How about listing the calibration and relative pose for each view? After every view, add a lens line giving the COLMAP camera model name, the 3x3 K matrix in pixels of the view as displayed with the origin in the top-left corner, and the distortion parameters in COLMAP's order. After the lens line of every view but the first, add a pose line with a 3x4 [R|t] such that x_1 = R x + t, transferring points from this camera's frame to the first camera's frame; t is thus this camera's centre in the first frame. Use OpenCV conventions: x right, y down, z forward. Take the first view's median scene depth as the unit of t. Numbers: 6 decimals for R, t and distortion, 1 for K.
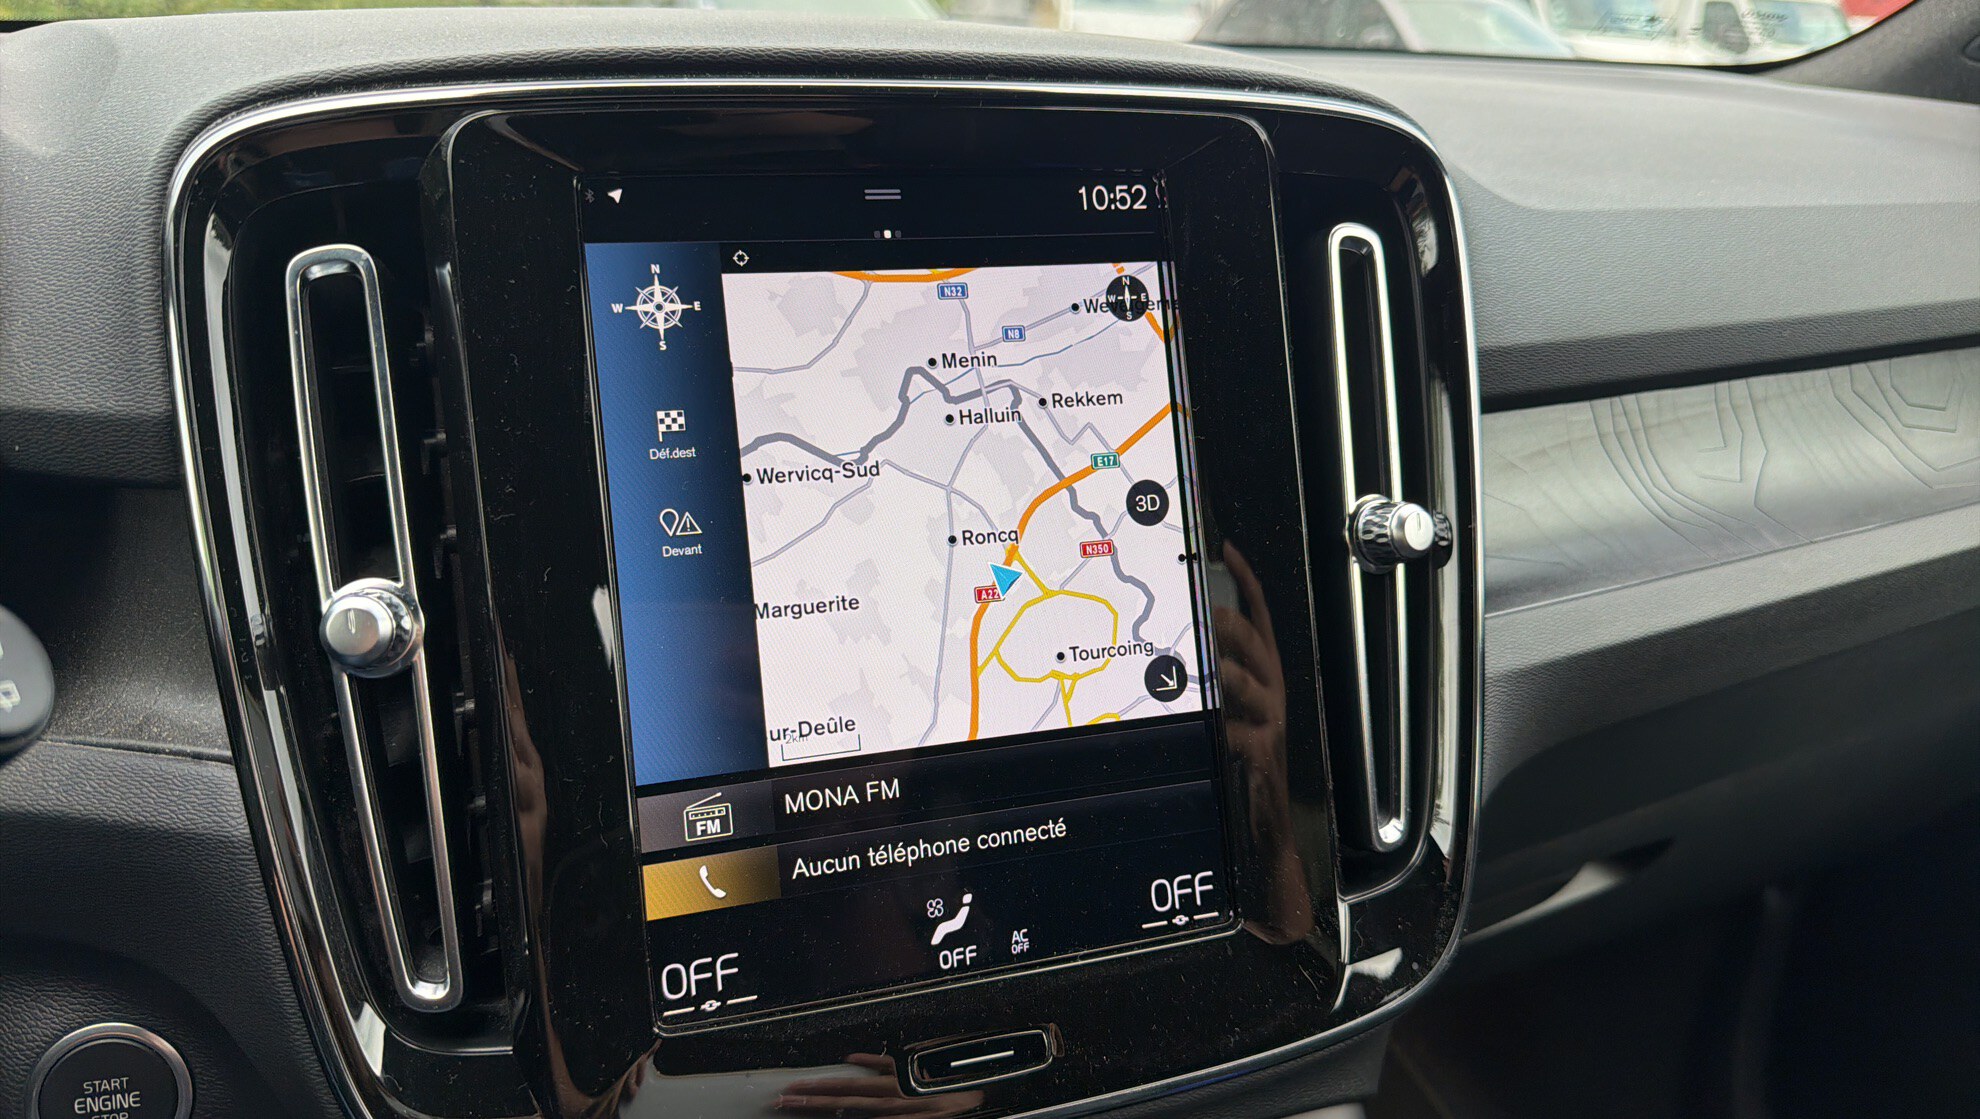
lens RADIAL K [[1408.5, 0, 988.5], [0, 1408.5, 577.0], [0, 0, 1]] dist [0.079255, -0.120405]
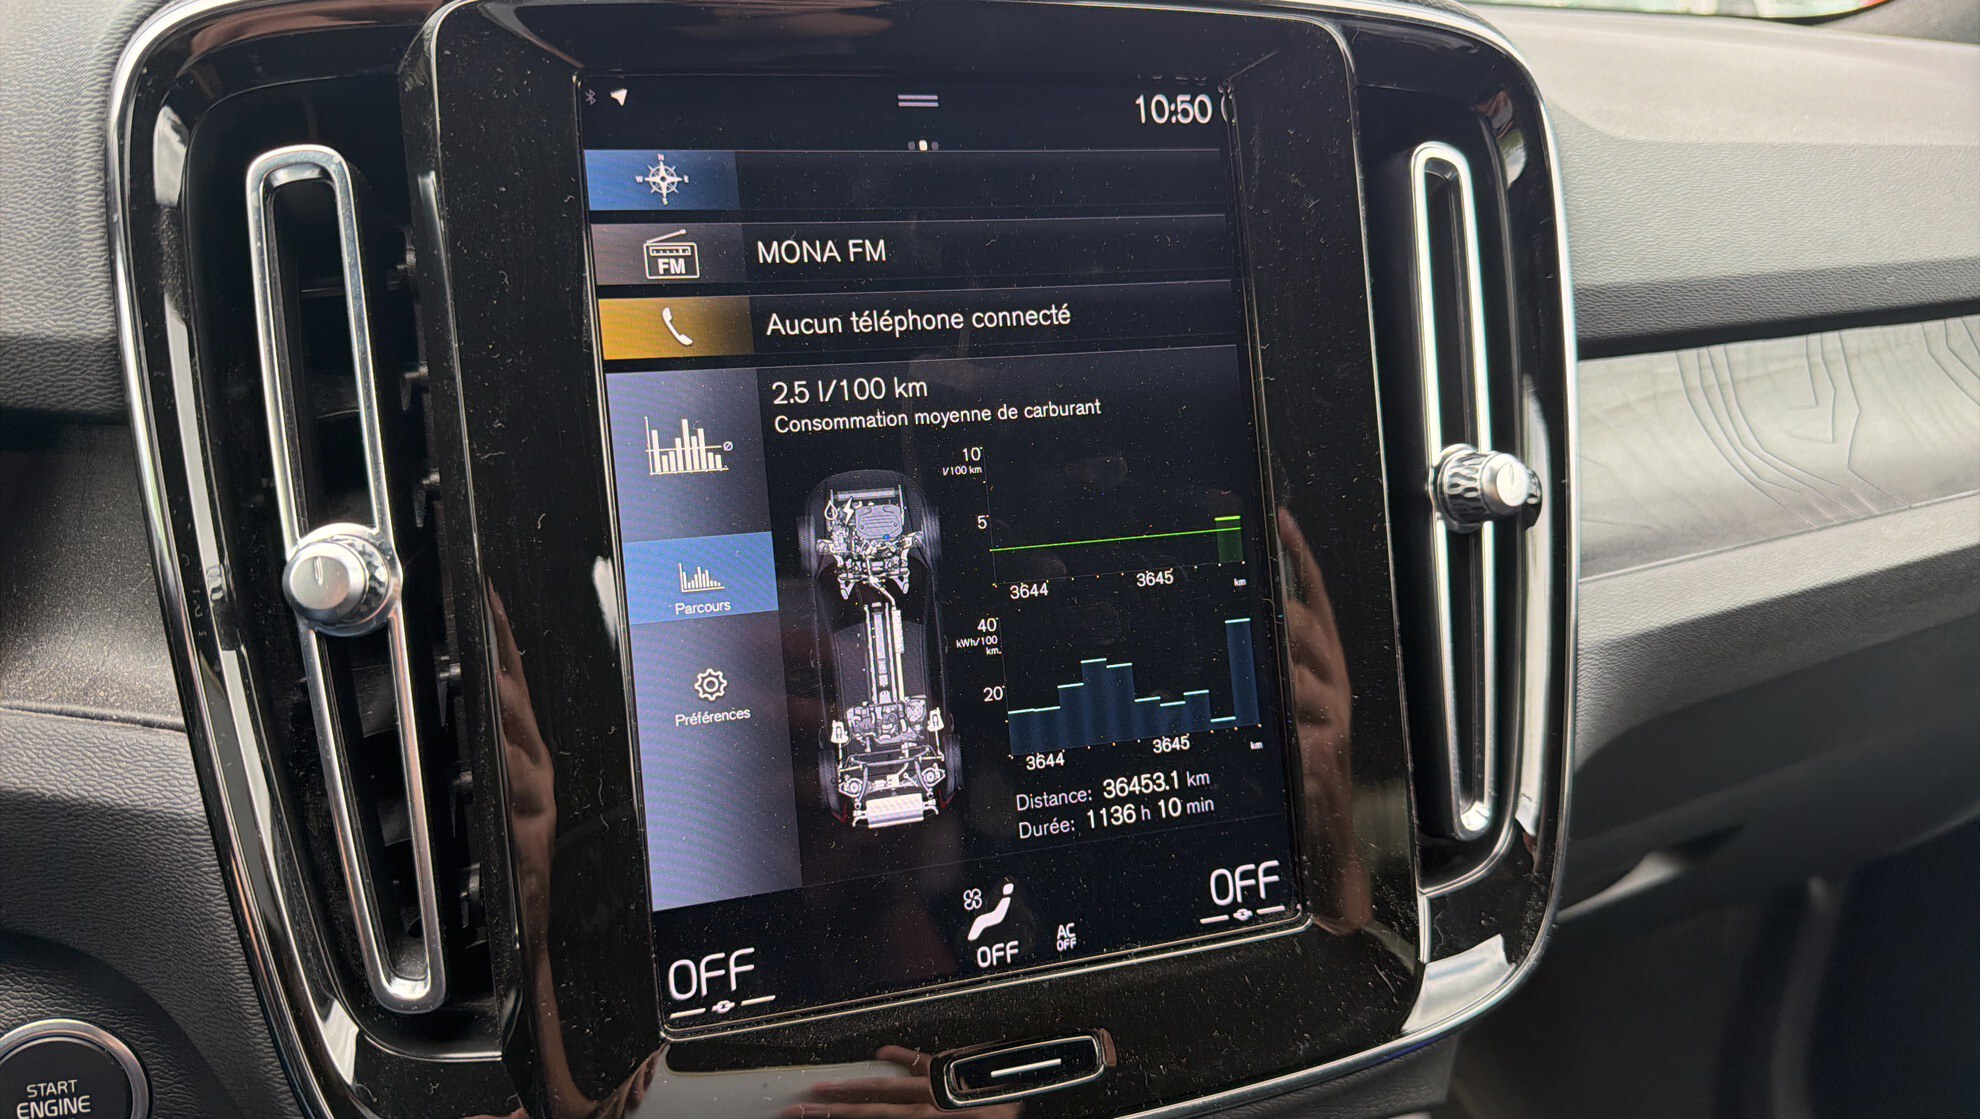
lens RADIAL K [[1408.5, 0, 988.5], [0, 1408.5, 577.0], [0, 0, 1]] dist [0.079255, -0.120405]
pose [[0.999977, 0.006702, 0.001207, -0.029917], [-0.006715, 0.999916, 0.011127, 0.019232], [-0.001132, -0.011135, 0.999937, 0.103500]]
